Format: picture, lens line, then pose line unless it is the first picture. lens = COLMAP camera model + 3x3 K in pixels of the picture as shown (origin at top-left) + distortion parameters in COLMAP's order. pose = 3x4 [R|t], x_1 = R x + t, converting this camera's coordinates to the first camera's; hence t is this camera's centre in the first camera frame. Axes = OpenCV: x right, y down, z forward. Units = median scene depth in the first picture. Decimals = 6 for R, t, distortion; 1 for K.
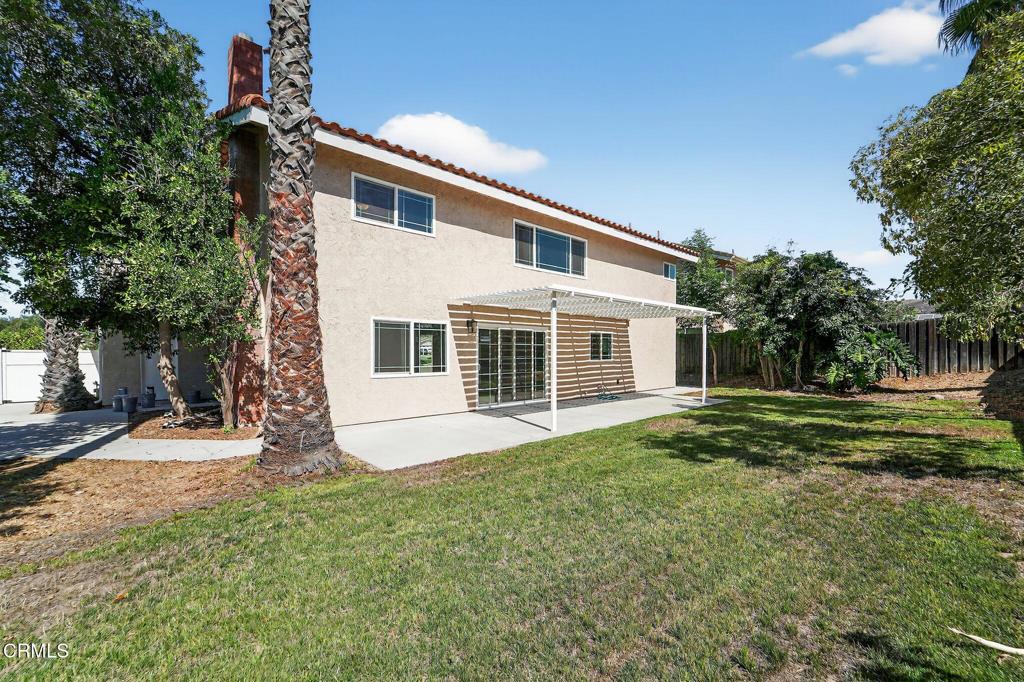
lens RADIAL K [[420.2, 0, 522.3], [0, 420.2, 350.2], [0, 0, 1]] dist [0.000092, -0.000945]
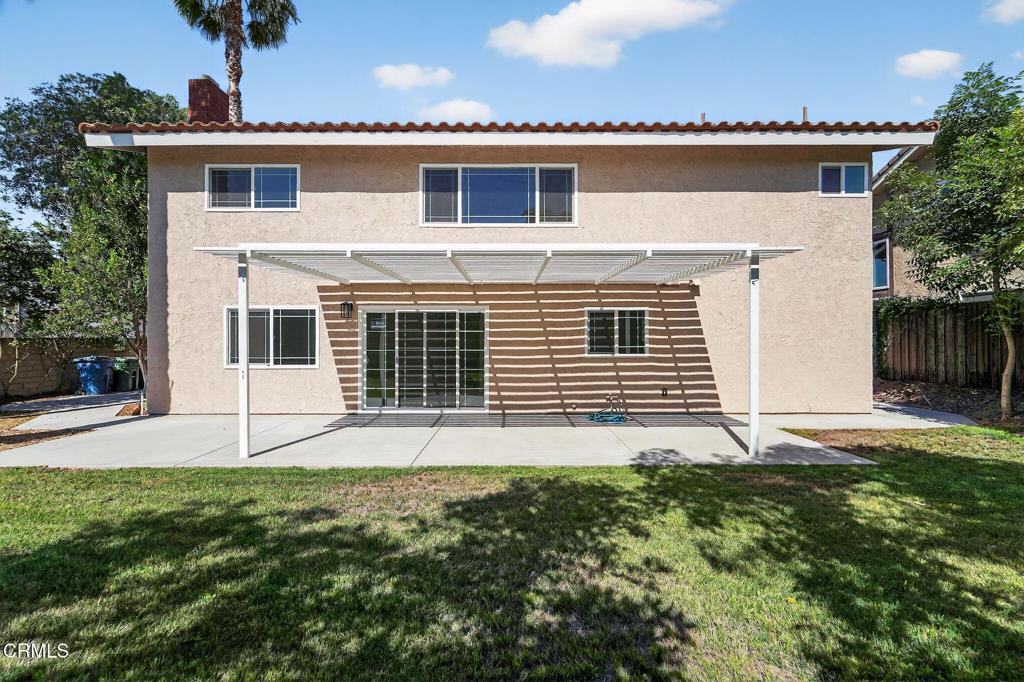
lens RADIAL K [[420.2, 0, 513.7], [0, 420.2, 331.2], [0, 0, 1]] dist [0.000092, -0.000945]
pose [[0.733970, -0.018036, -0.678942, 0.616997], [0.004437, 0.999753, -0.021762, 0.002965], [0.679167, 0.012960, 0.733869, 0.573907]]
